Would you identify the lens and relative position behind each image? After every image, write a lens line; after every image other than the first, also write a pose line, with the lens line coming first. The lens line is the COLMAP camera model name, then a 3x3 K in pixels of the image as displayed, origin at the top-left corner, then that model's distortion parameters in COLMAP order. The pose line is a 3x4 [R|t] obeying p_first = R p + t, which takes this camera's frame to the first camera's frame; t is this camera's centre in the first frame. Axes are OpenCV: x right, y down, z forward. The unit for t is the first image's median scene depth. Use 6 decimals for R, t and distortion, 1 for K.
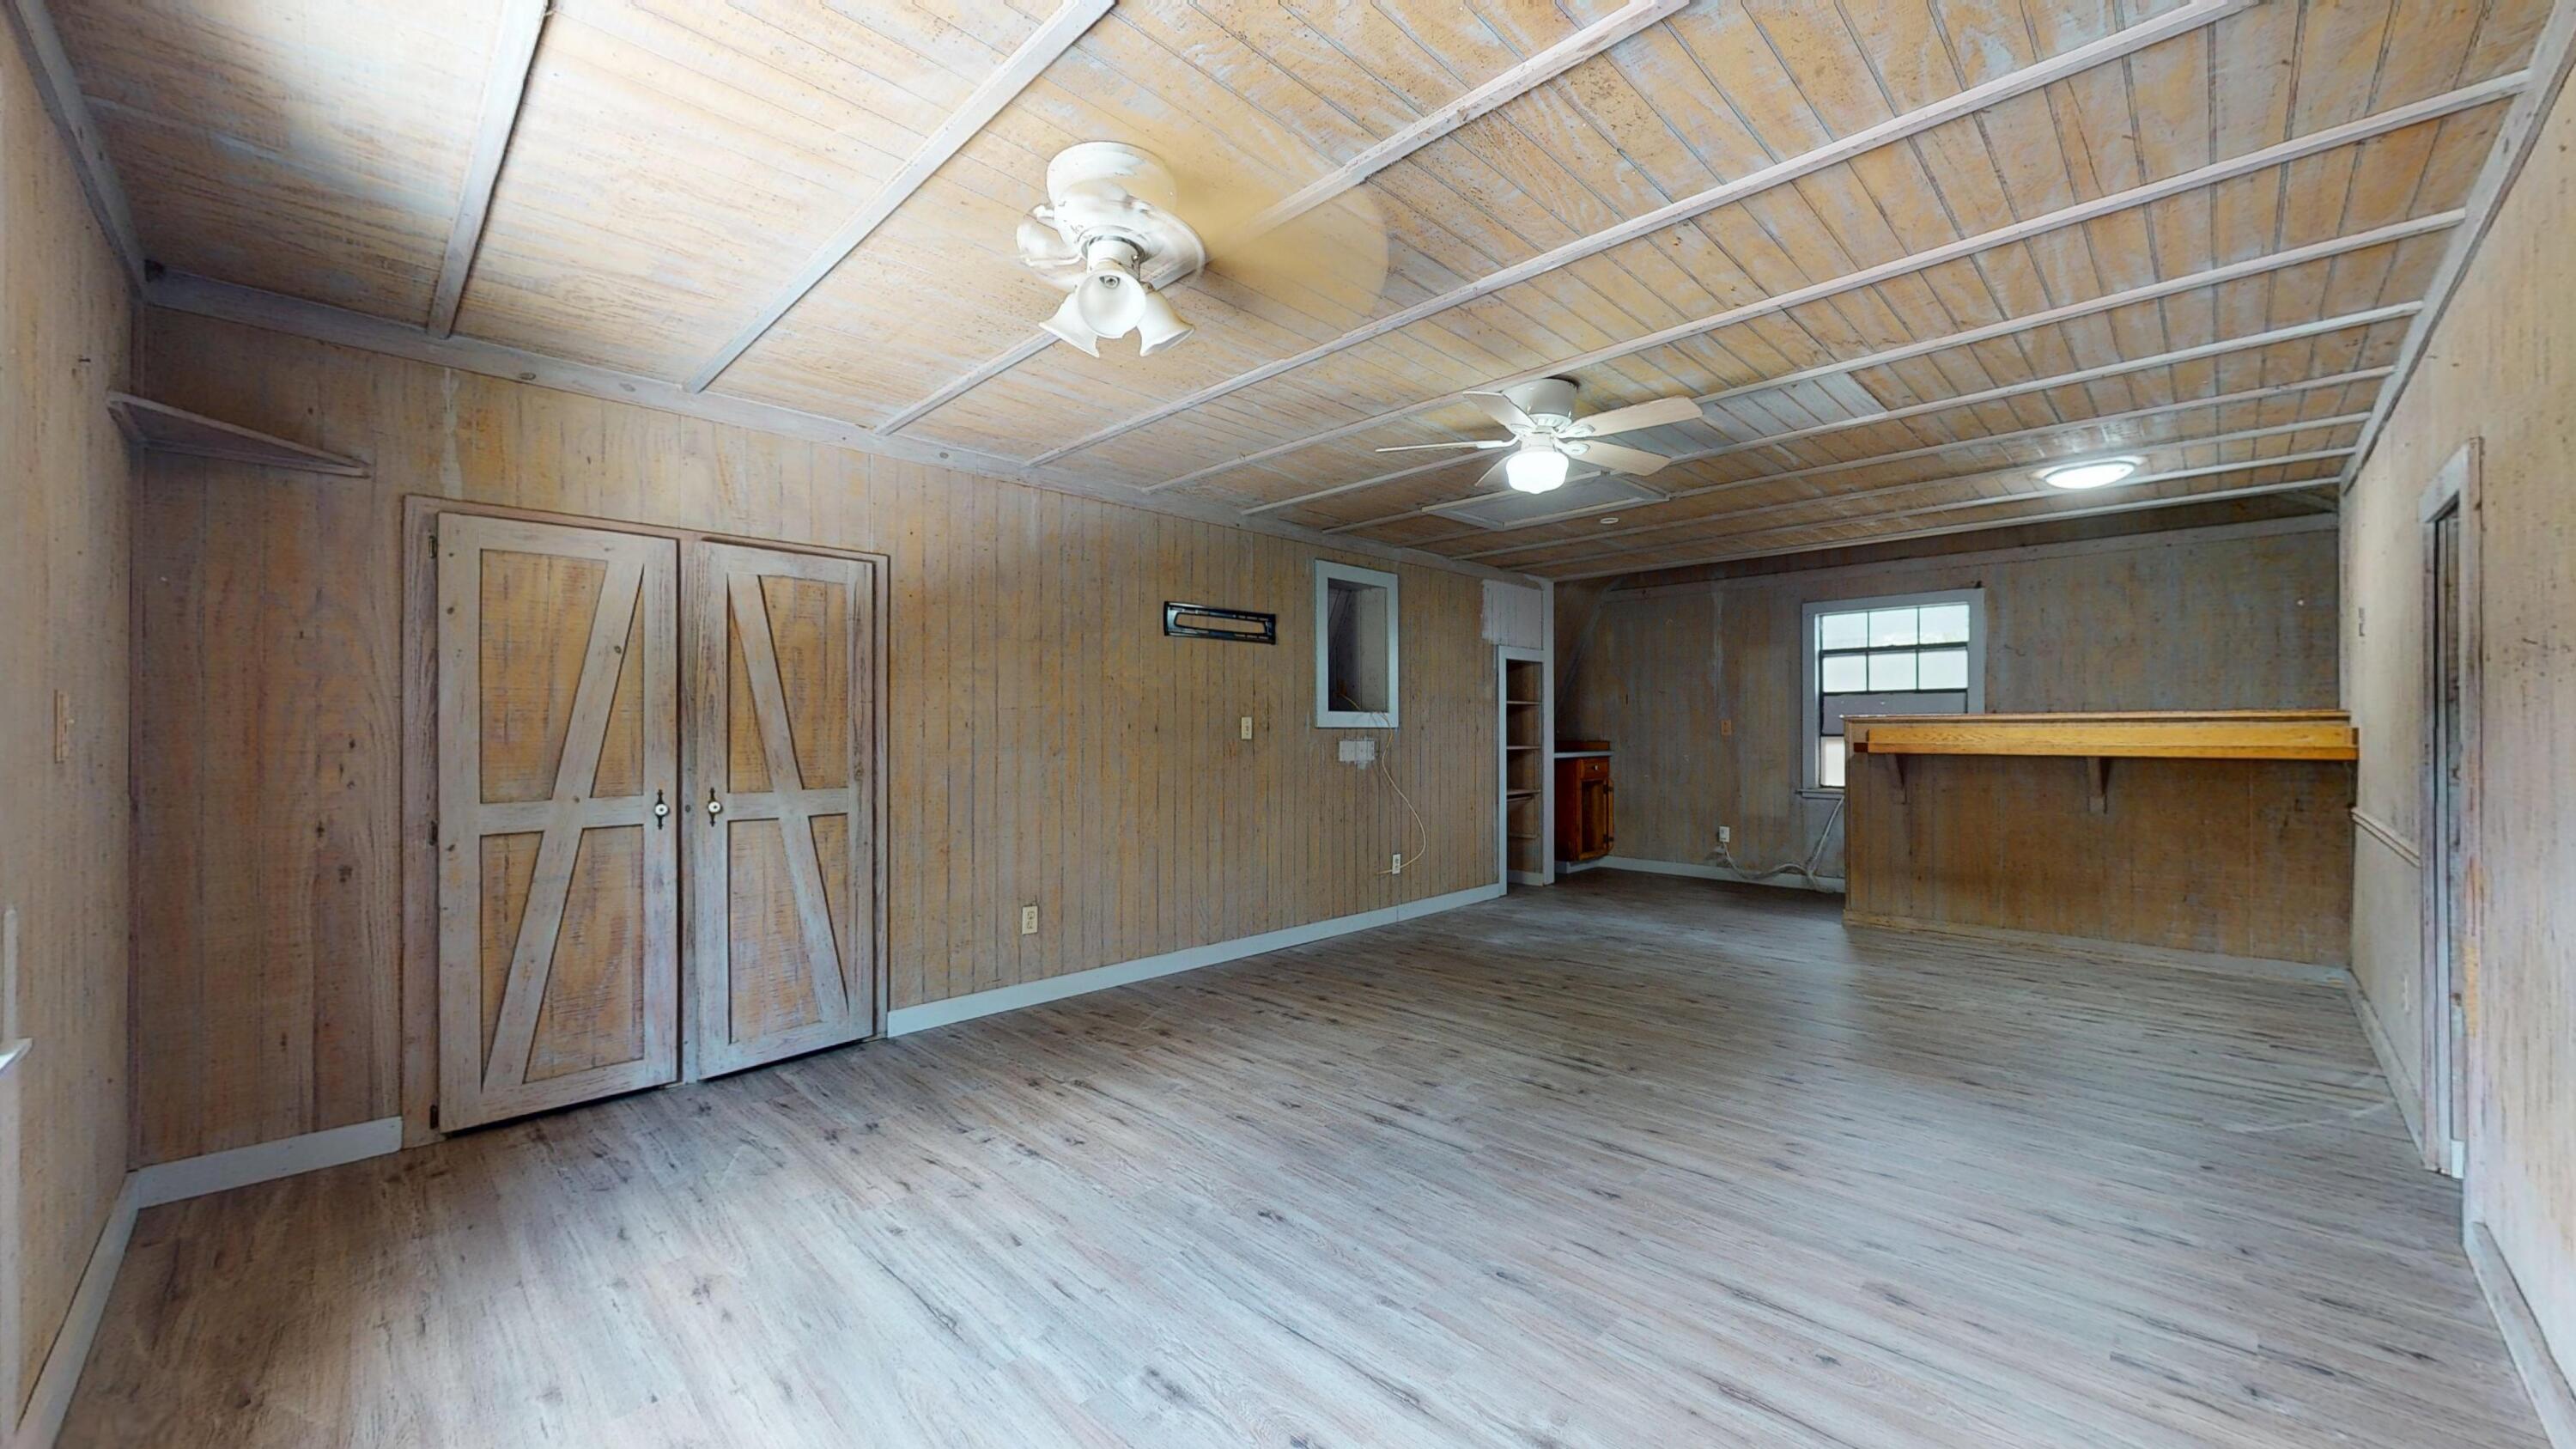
lens RADIAL K [[945.6, 0, 1288.0], [0, 945.6, 724.5], [0, 0, 1]] dist [0.000063, -0.000123]
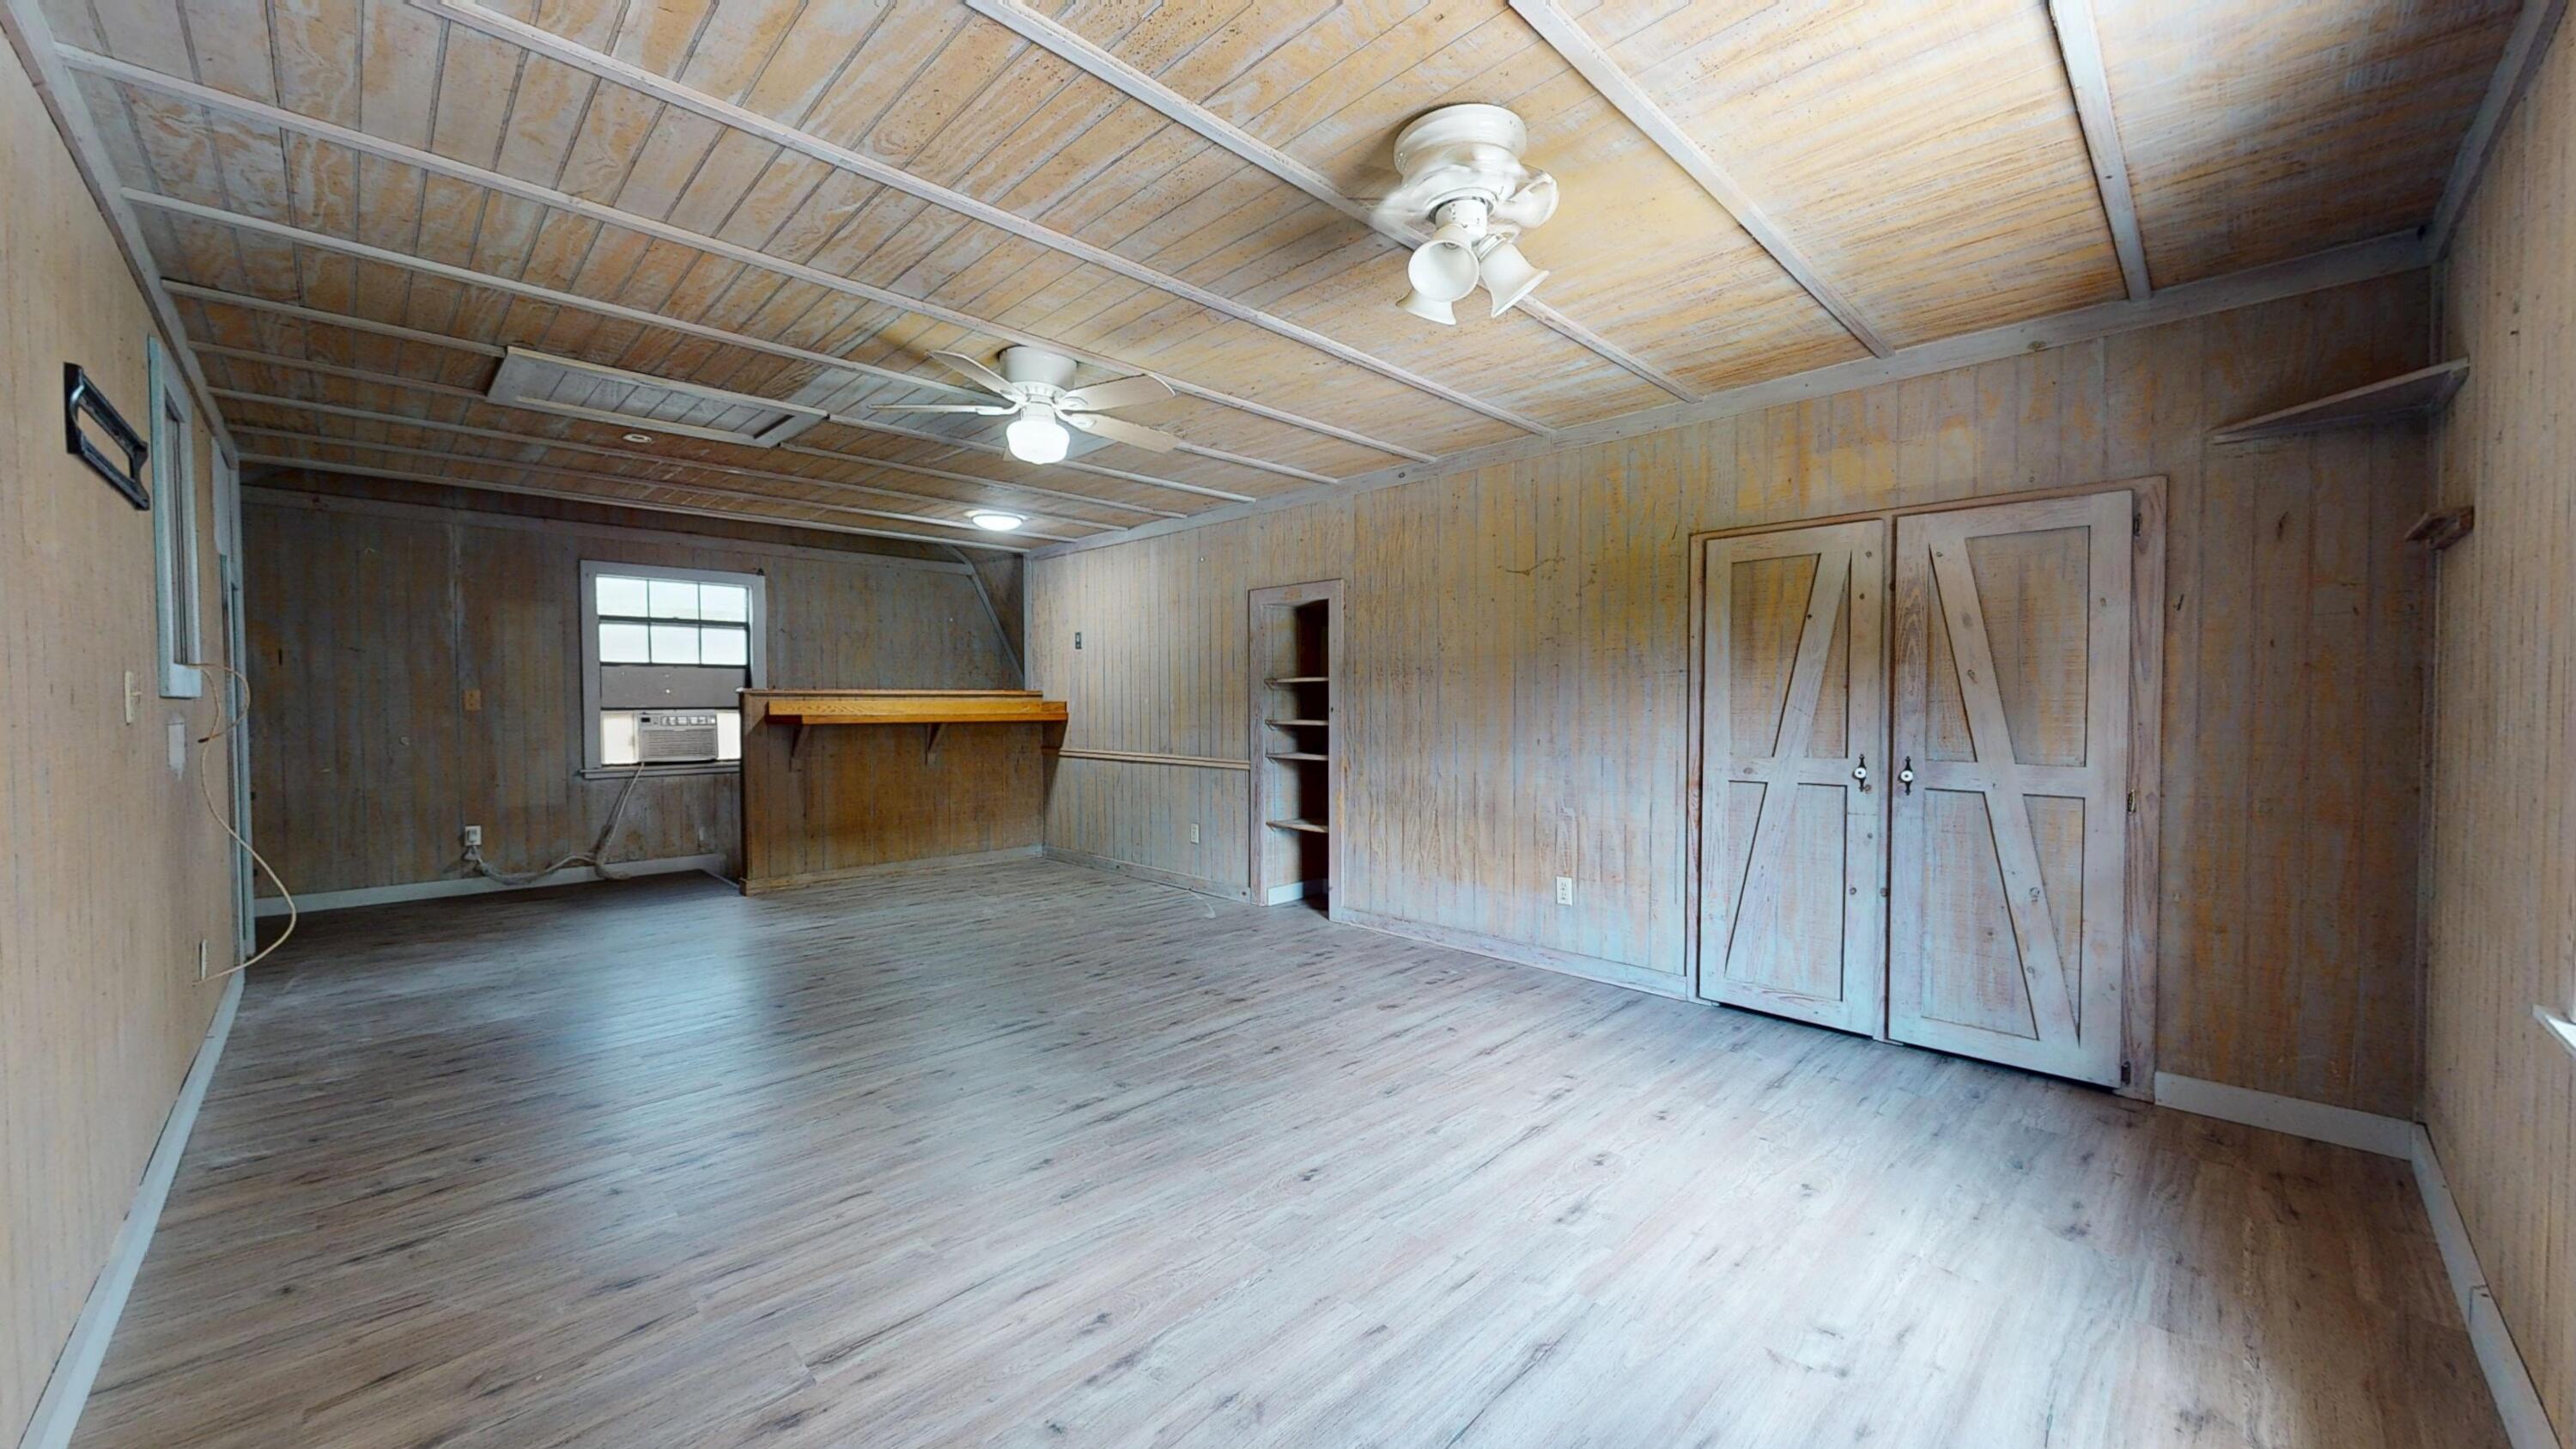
lens RADIAL K [[945.6, 0, 1288.0], [0, 945.6, 724.5], [0, 0, 1]] dist [0.000063, -0.000123]
pose [[0.008790, -0.022587, 0.999706, -0.649621], [-0.003804, 0.999737, 0.022622, 0.005989], [-0.999954, -0.004002, 0.008702, 0.641015]]
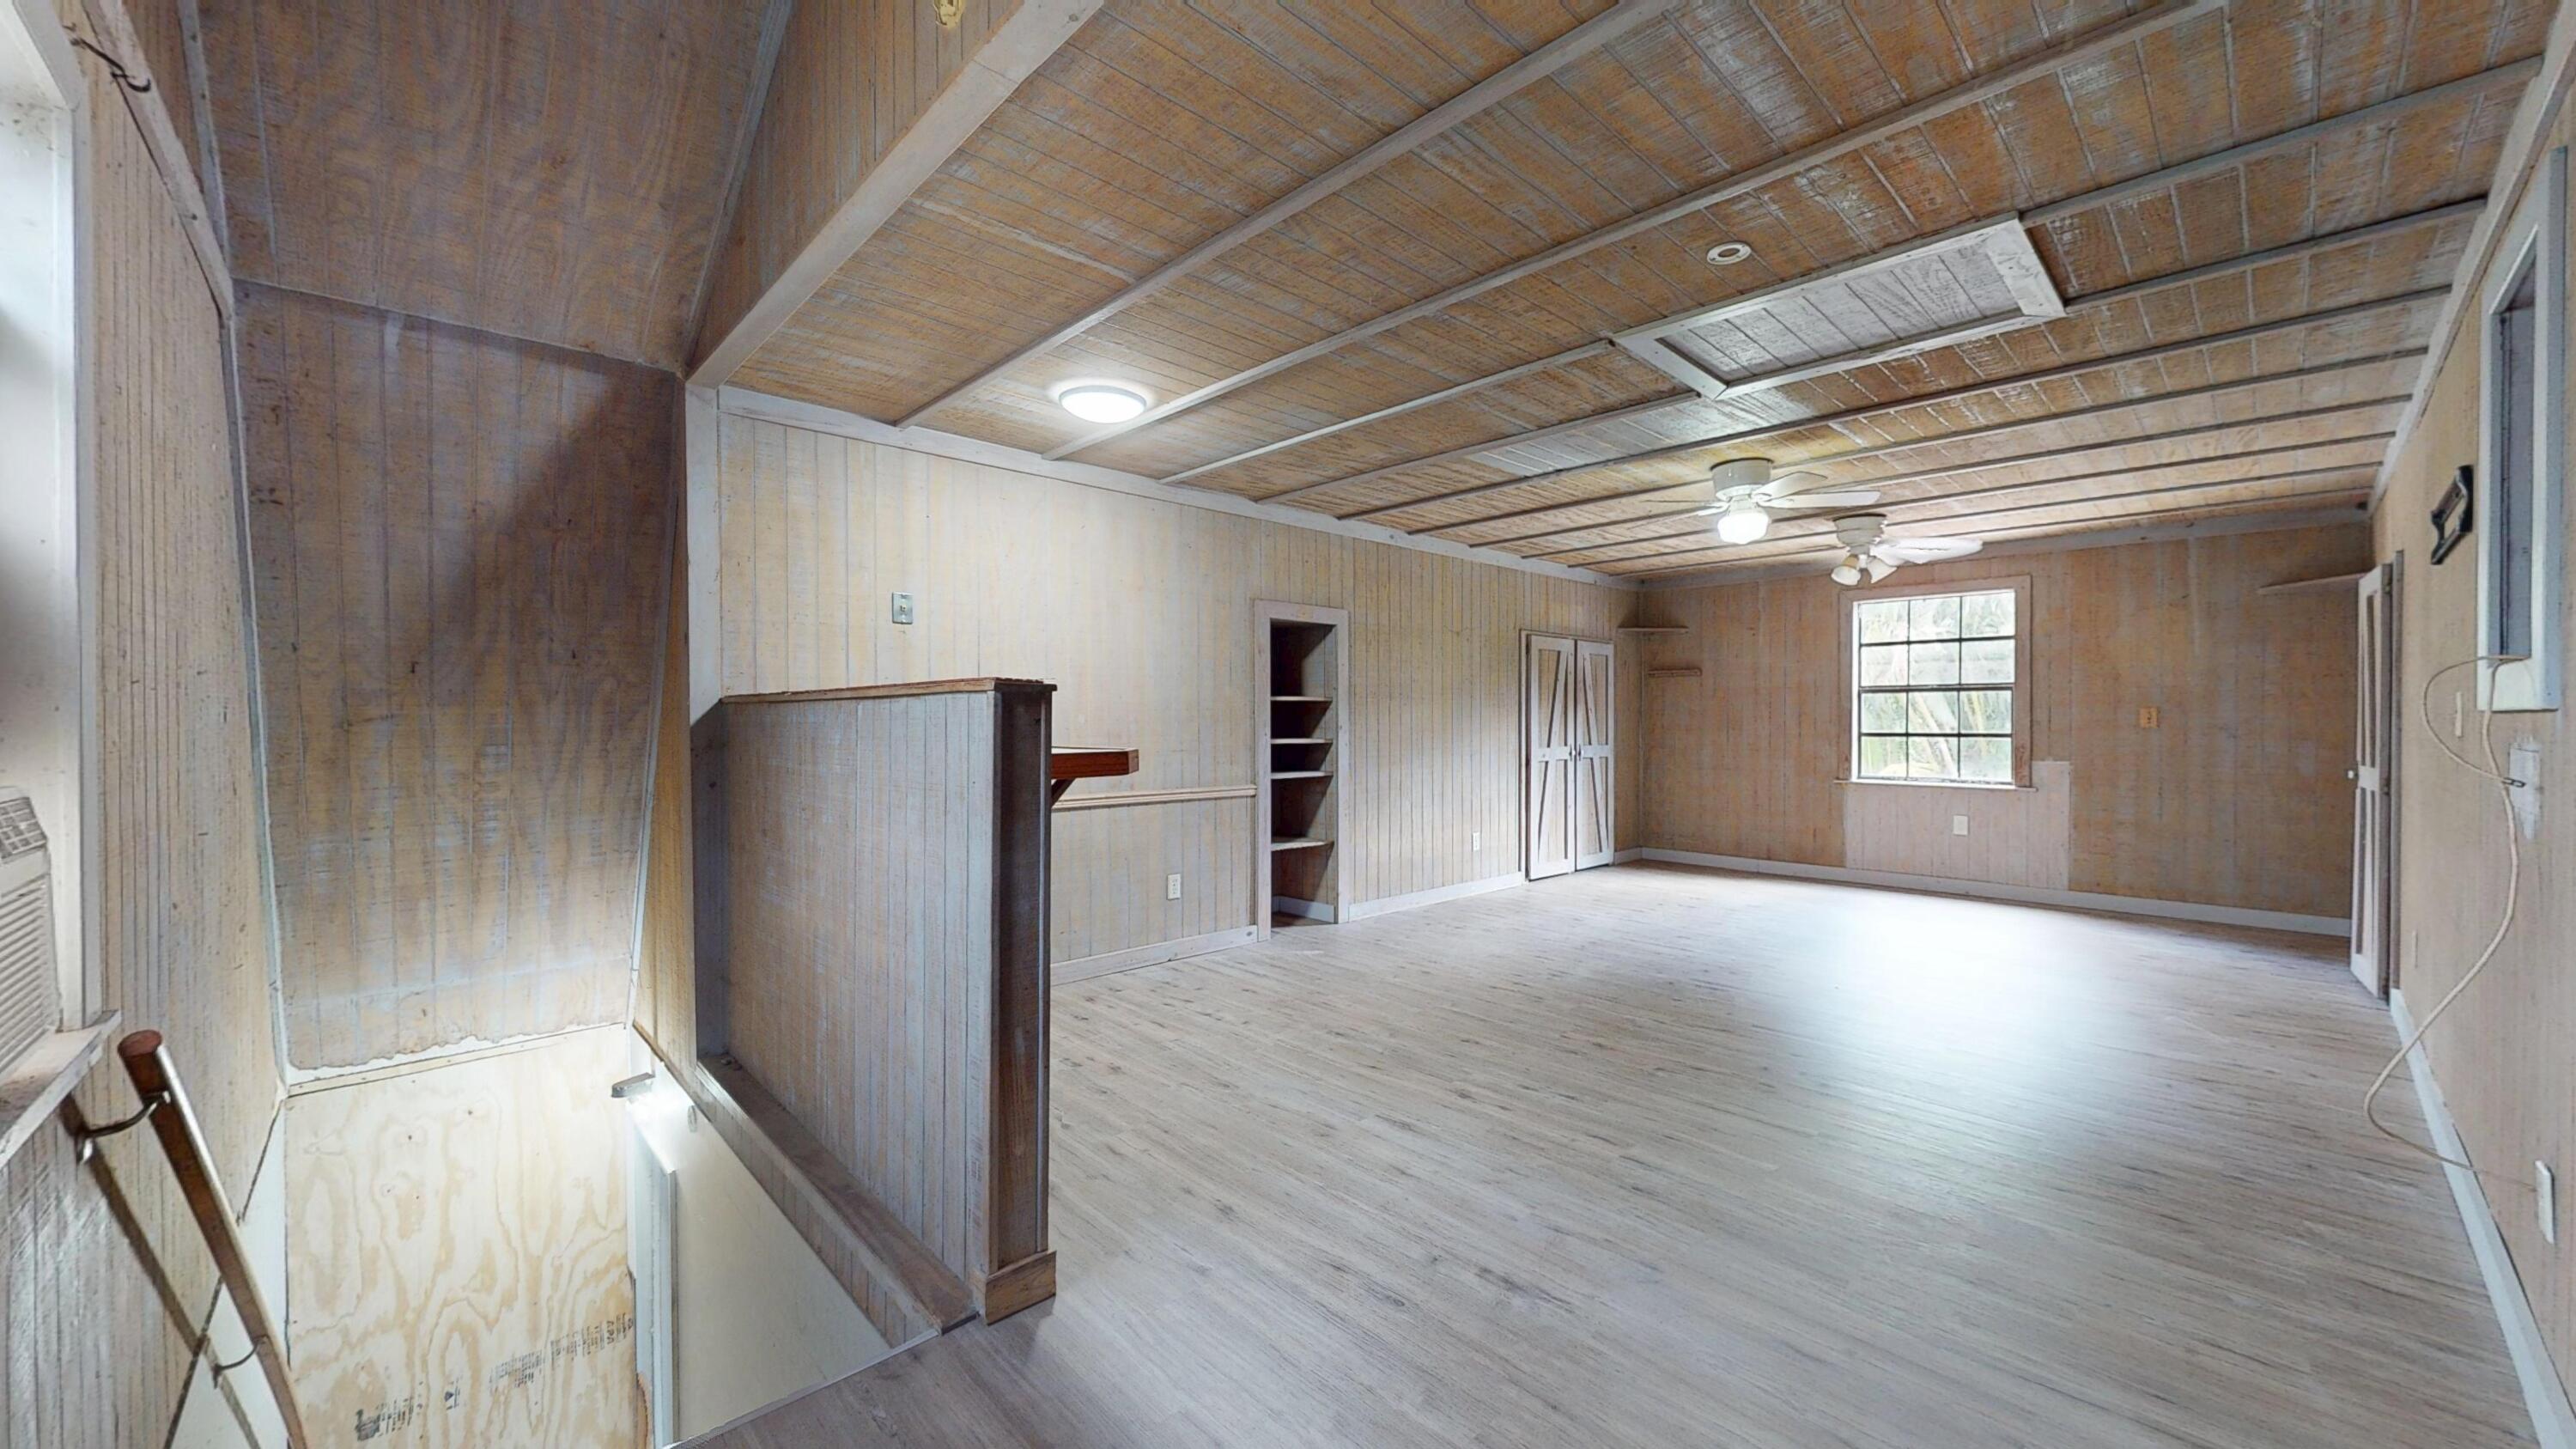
lens RADIAL K [[945.6, 0, 1288.0], [0, 945.6, 724.5], [0, 0, 1]] dist [0.000063, -0.000123]
pose [[-0.999549, 0.005288, 0.029557, 0.765180], [0.005279, 0.999986, -0.000378, 0.009640], [-0.029558, -0.000222, -0.999563, 2.083986]]
